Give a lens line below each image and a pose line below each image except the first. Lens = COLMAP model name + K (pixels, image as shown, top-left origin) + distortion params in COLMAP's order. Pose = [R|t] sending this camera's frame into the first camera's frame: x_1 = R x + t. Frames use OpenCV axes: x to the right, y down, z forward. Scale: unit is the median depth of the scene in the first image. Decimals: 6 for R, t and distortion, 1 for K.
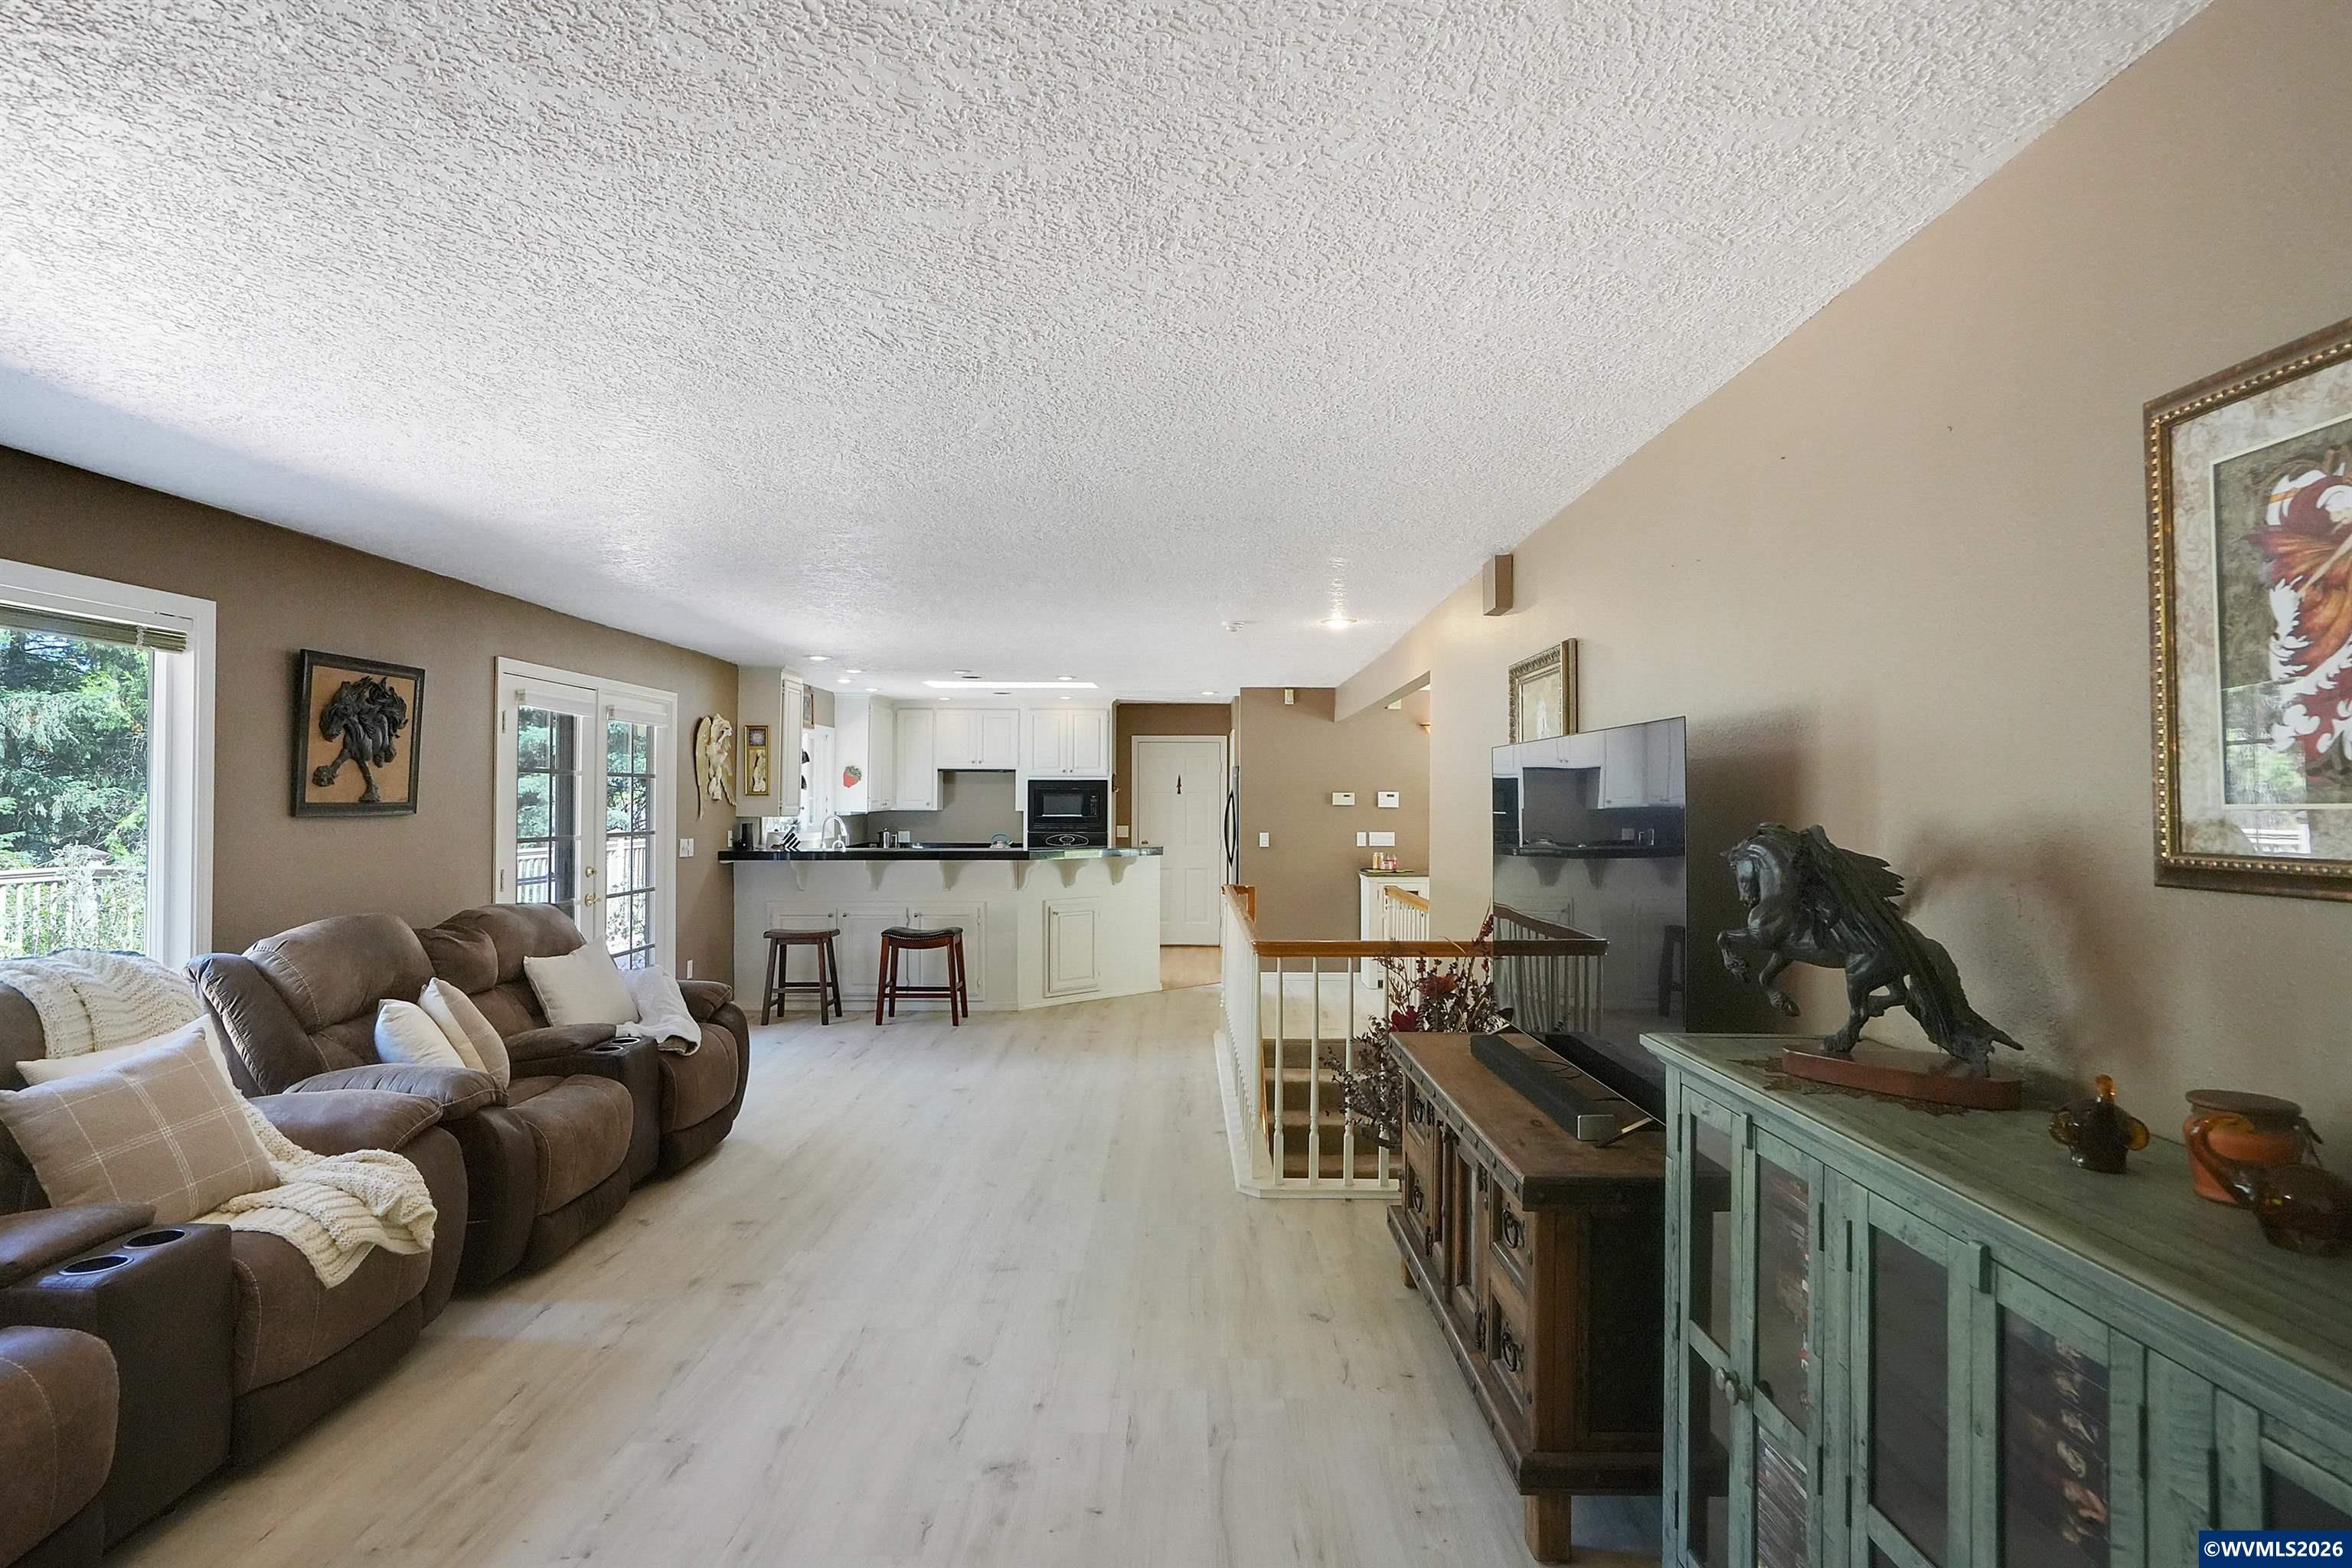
lens RADIAL K [[1207.3, 0, 1172.7], [0, 1207.3, 782.3], [0, 0, 1]] dist [-0.024961, -0.002244]
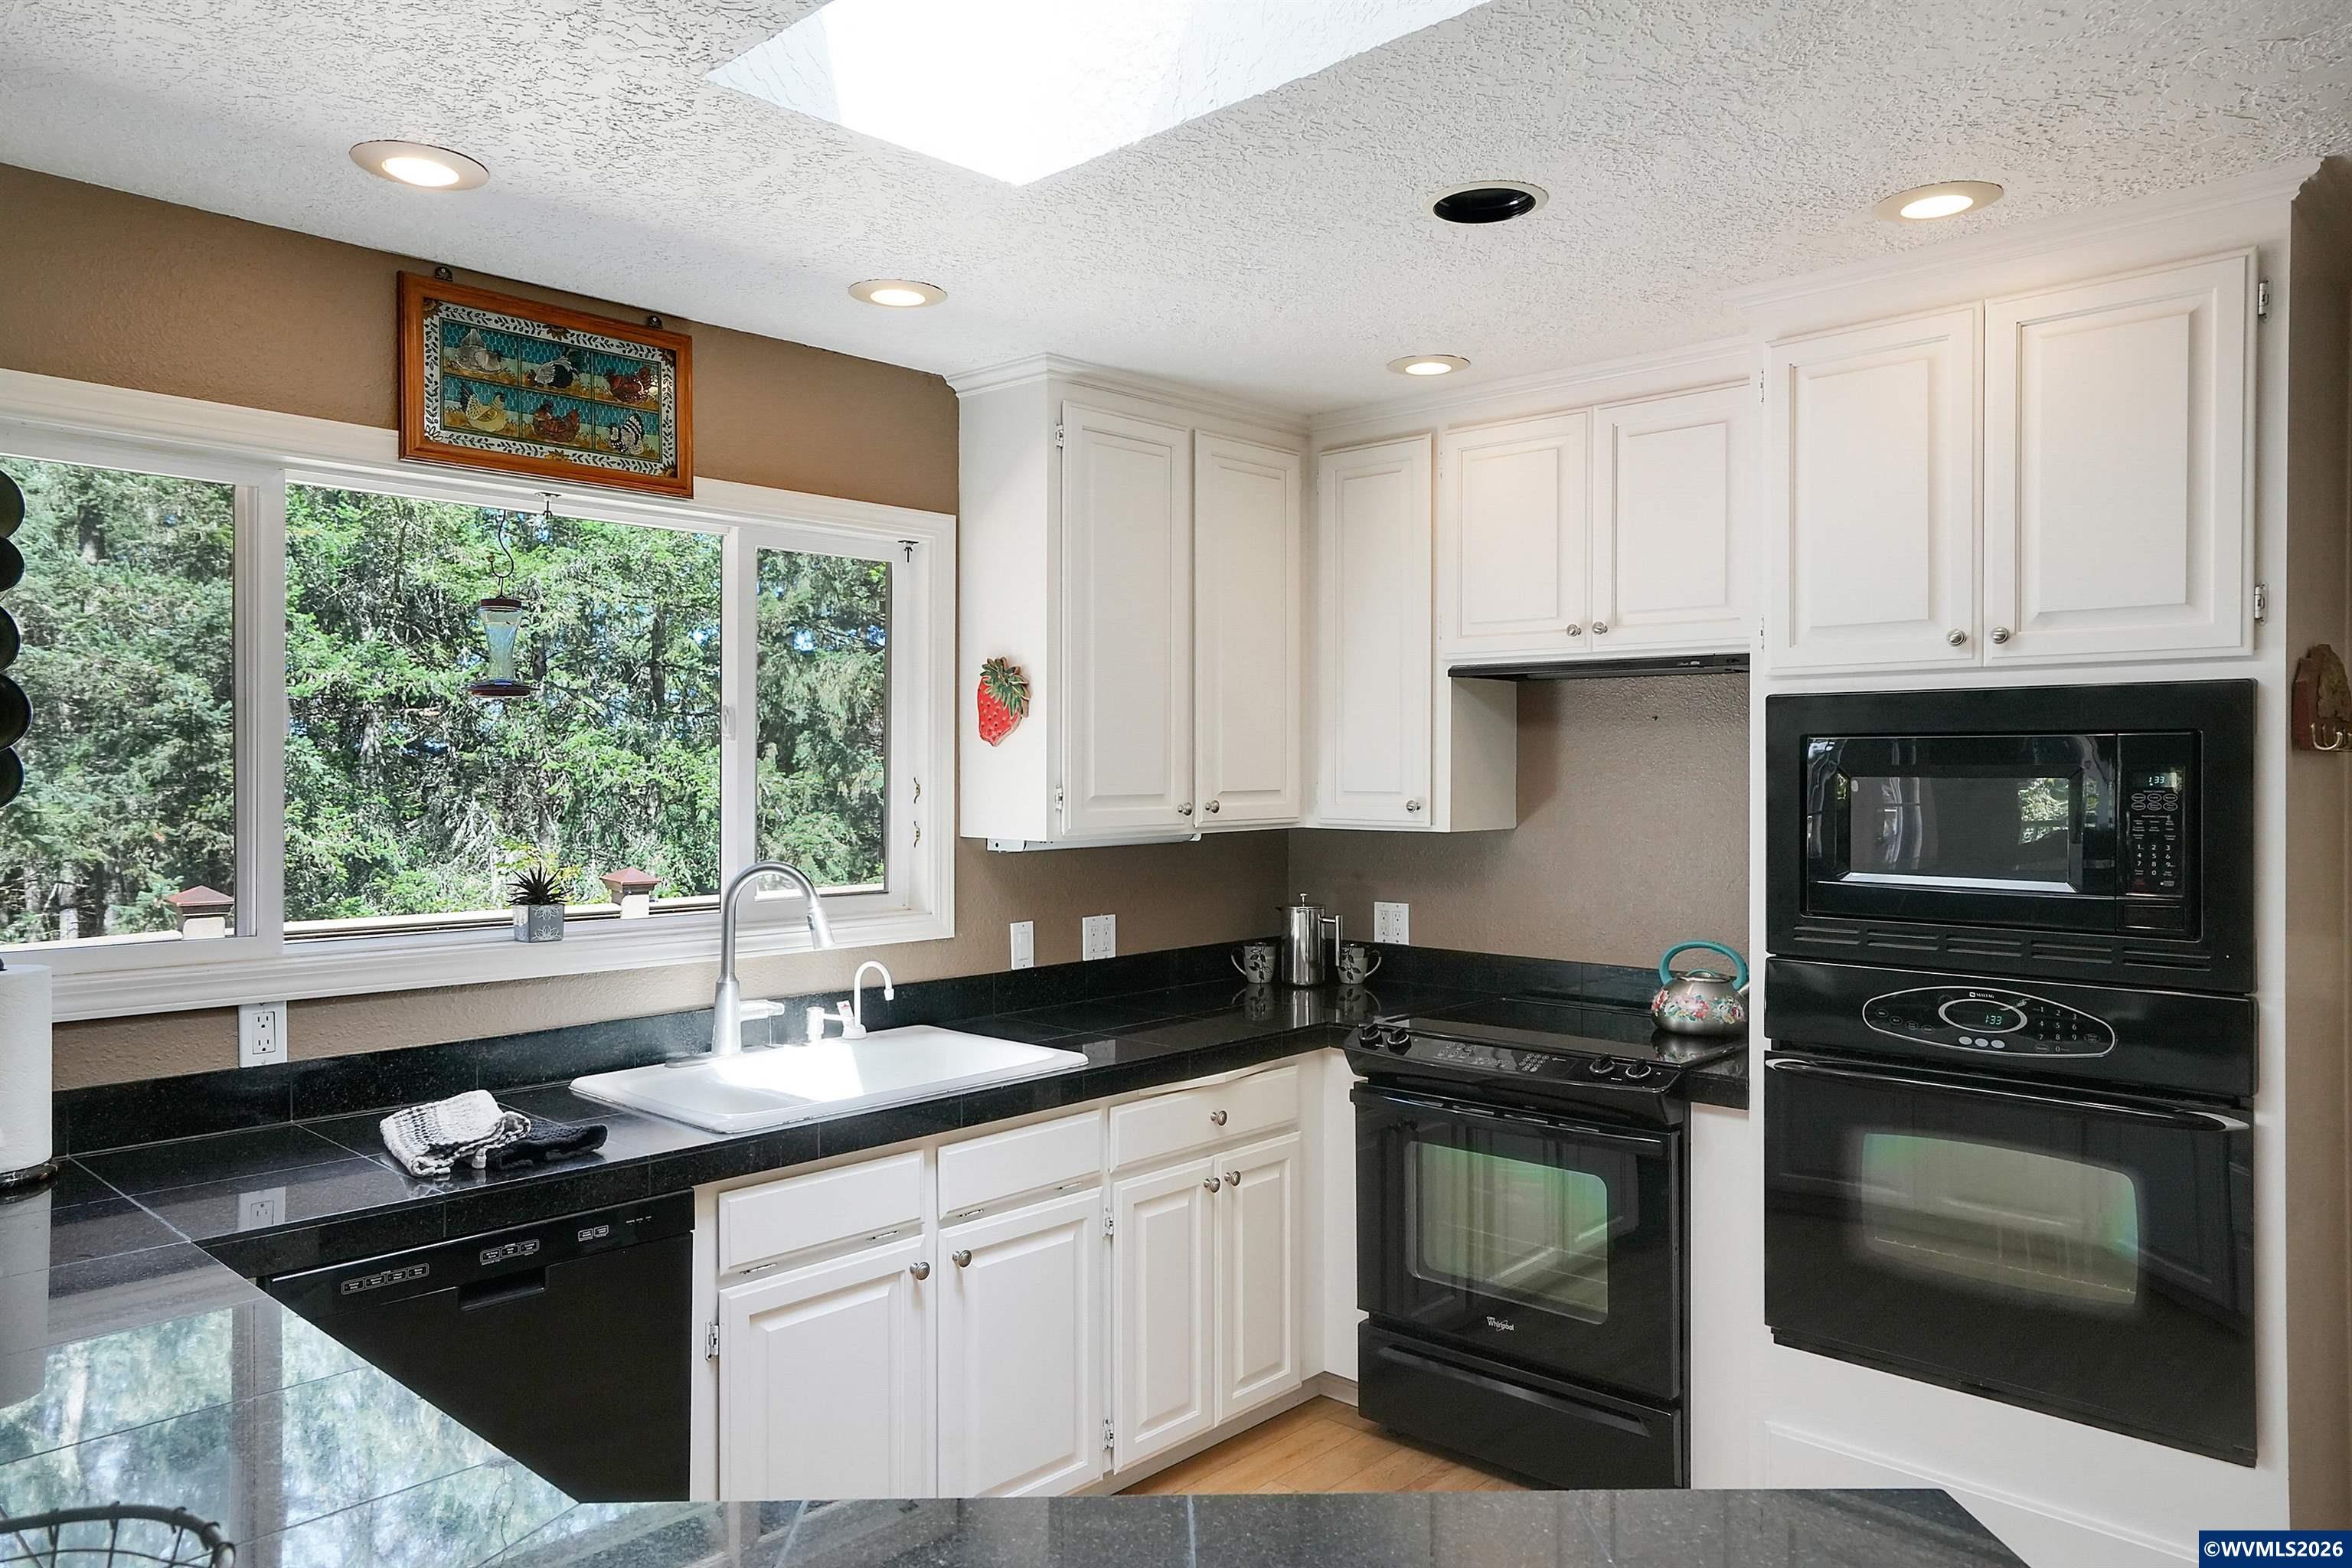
lens RADIAL K [[1563.8, 0, 1176.0], [0, 1563.8, 795.7], [0, 0, 1]] dist [-0.005314, 0.006204]
pose [[0.727600, 0.008722, -0.685946, -0.022810], [0.011324, 0.999630, 0.024722, 0.009744], [0.685908, -0.025755, 0.727232, 1.062052]]
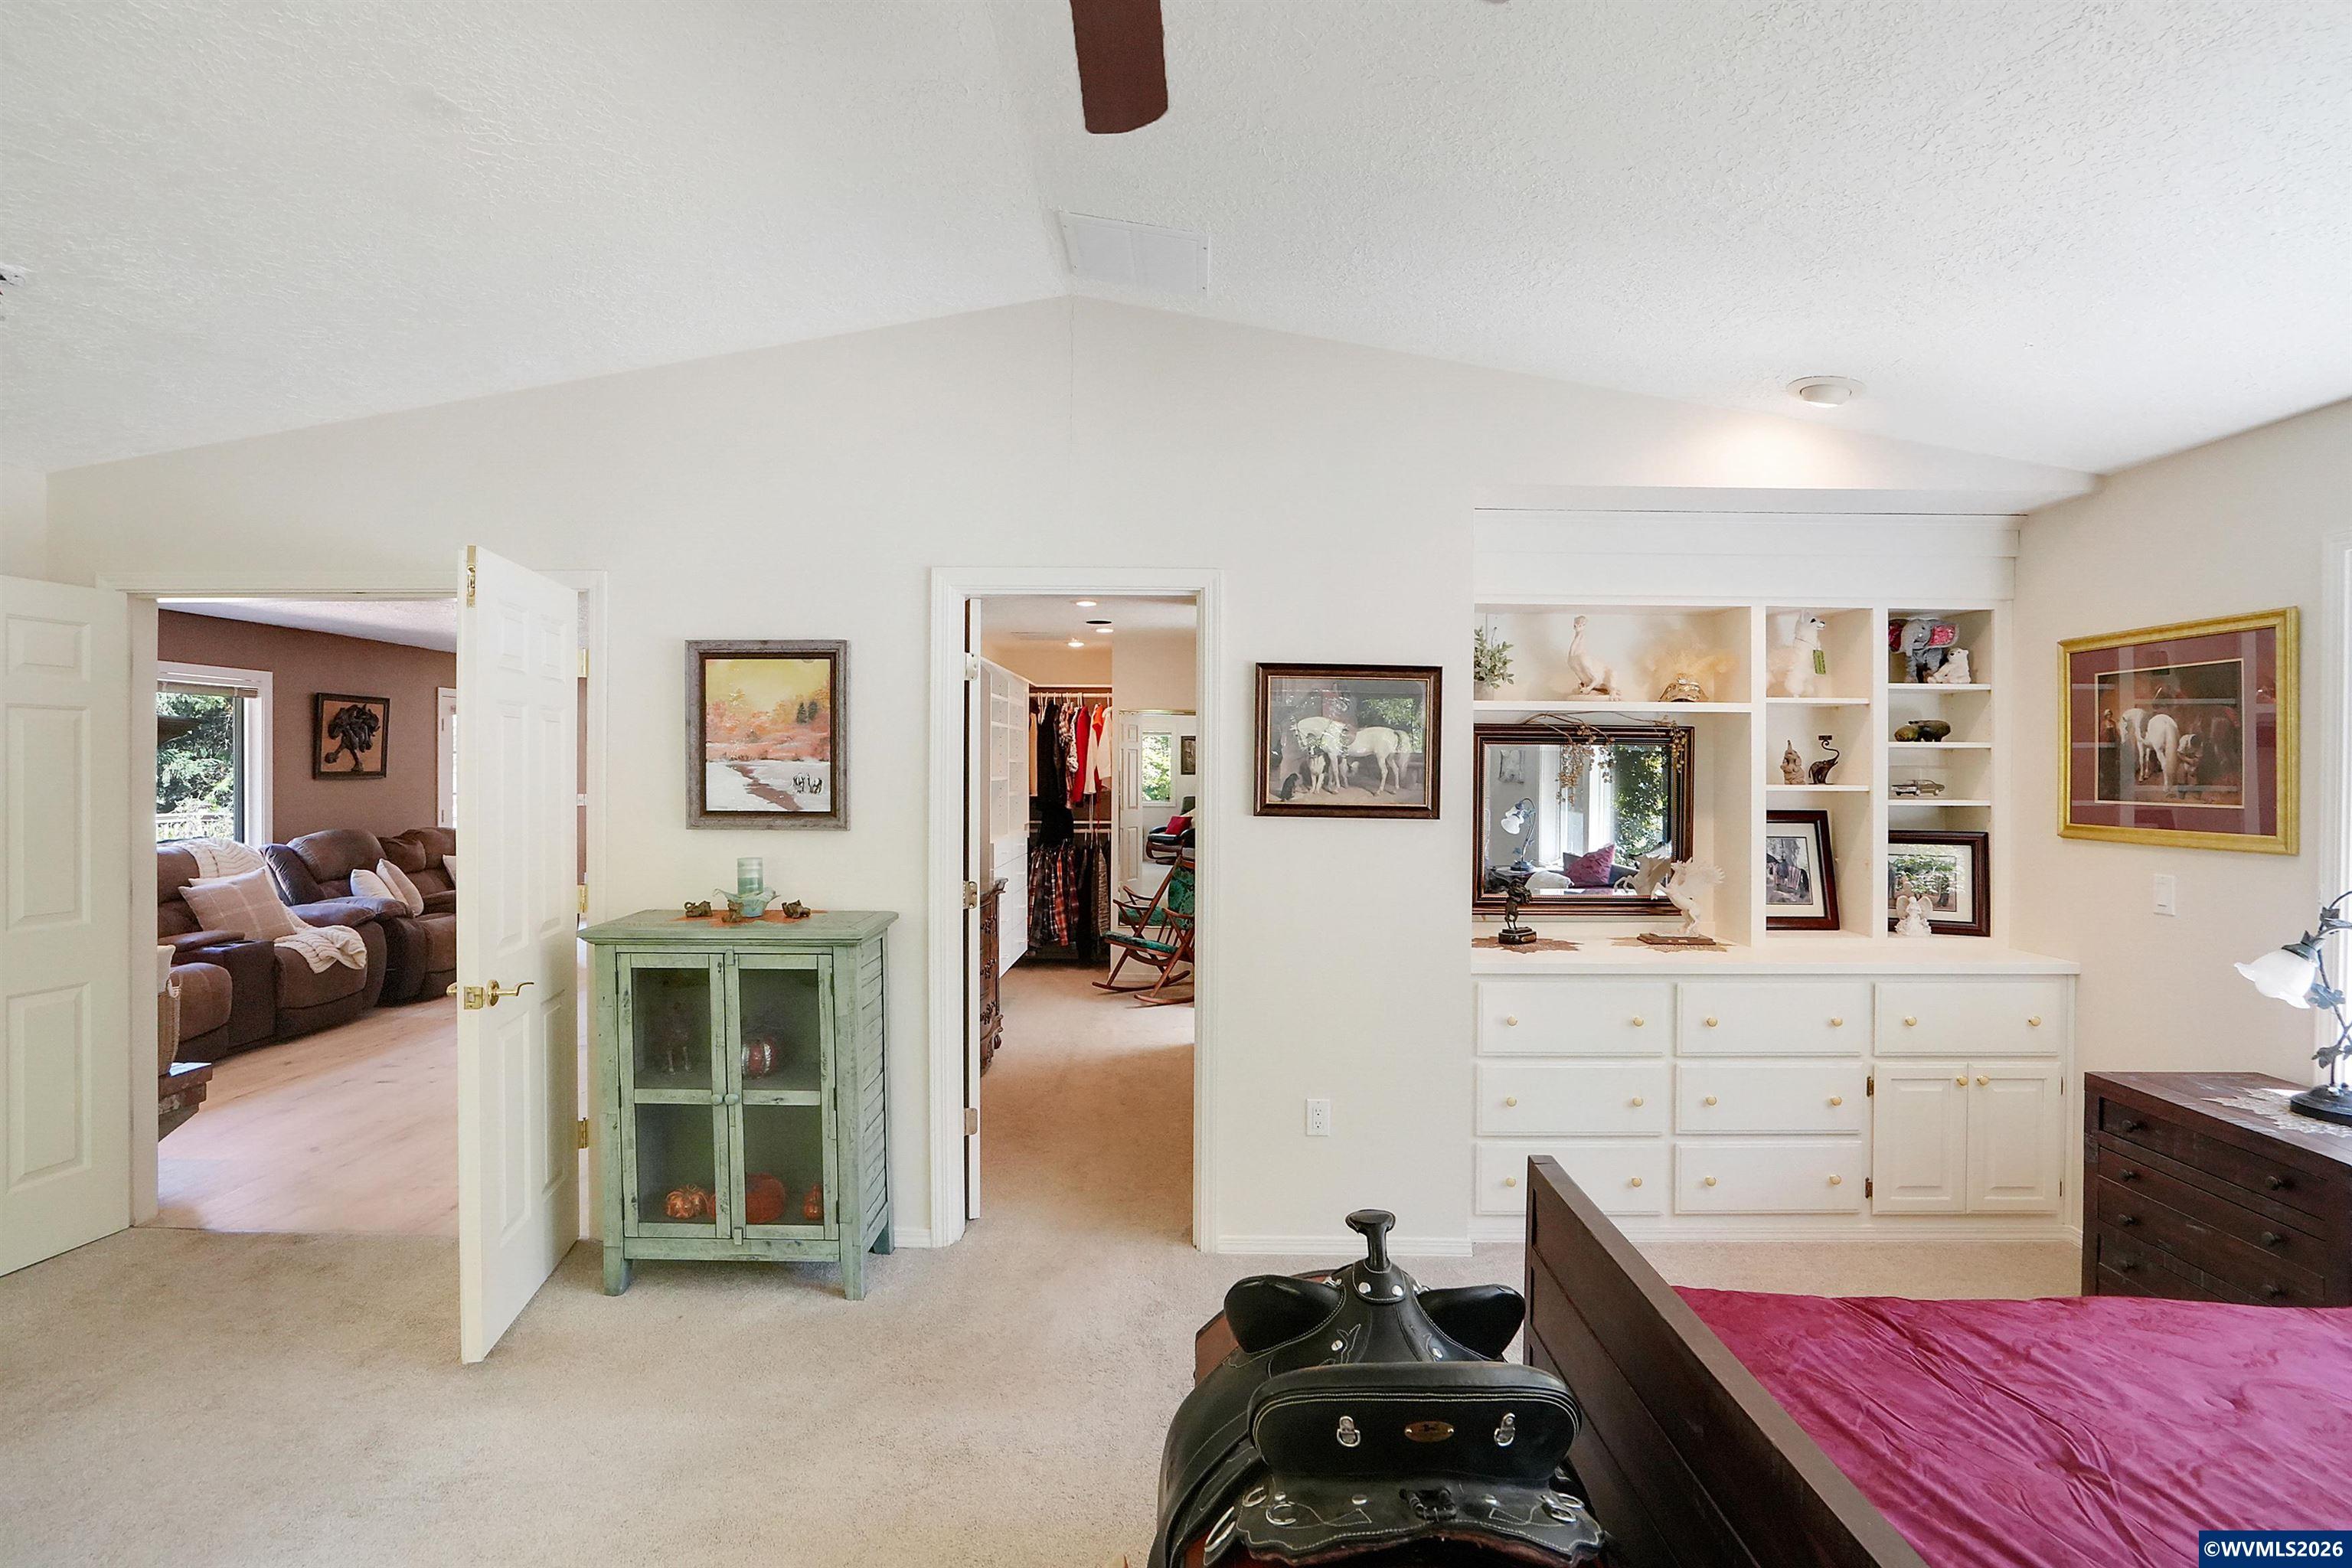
lens RADIAL K [[1143.7, 0, 1164.7], [0, 1143.7, 766.6], [0, 0, 1]] dist [-0.020062, 0.000981]
pose [[0.999628, -0.000313, -0.027268, 0.359832], [0.000721, 0.999888, 0.014952, -0.009105], [0.027260, -0.014966, 0.999516, -0.416087]]
